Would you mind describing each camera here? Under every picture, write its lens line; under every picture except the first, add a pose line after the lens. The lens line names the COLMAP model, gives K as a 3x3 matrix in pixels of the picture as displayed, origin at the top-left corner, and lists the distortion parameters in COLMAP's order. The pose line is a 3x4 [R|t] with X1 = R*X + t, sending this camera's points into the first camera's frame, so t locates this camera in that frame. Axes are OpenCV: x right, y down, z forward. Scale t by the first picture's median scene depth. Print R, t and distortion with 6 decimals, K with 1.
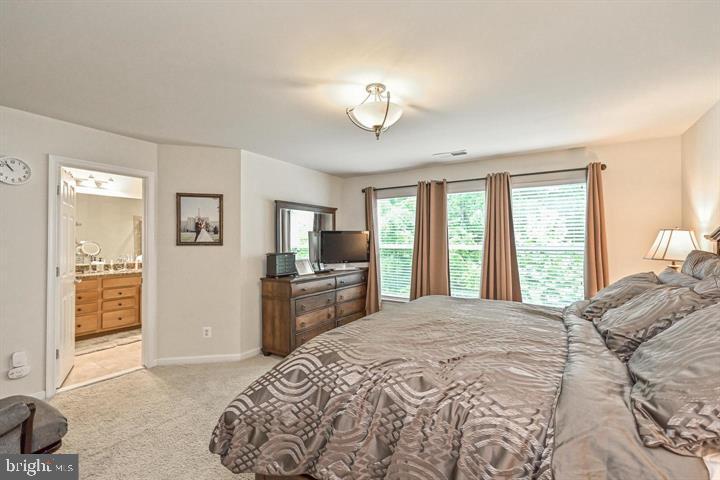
lens RADIAL K [[318.6, 0, 366.6], [0, 318.6, 240.5], [0, 0, 1]] dist [-0.000606, -0.000049]
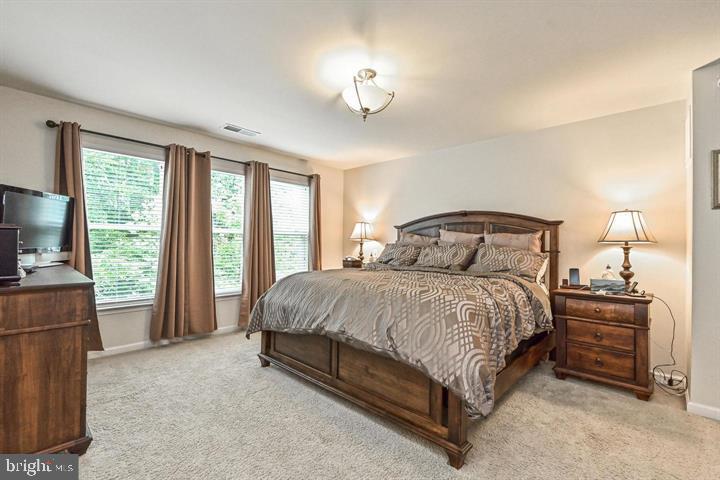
lens RADIAL K [[318.6, 0, 366.6], [0, 318.6, 240.5], [0, 0, 1]] dist [-0.000606, -0.000049]
pose [[0.165037, 0.005264, 0.986273, -0.595114], [-0.011146, 0.999932, -0.003472, 0.052108], [-0.986224, -0.010420, 0.165084, 0.472151]]
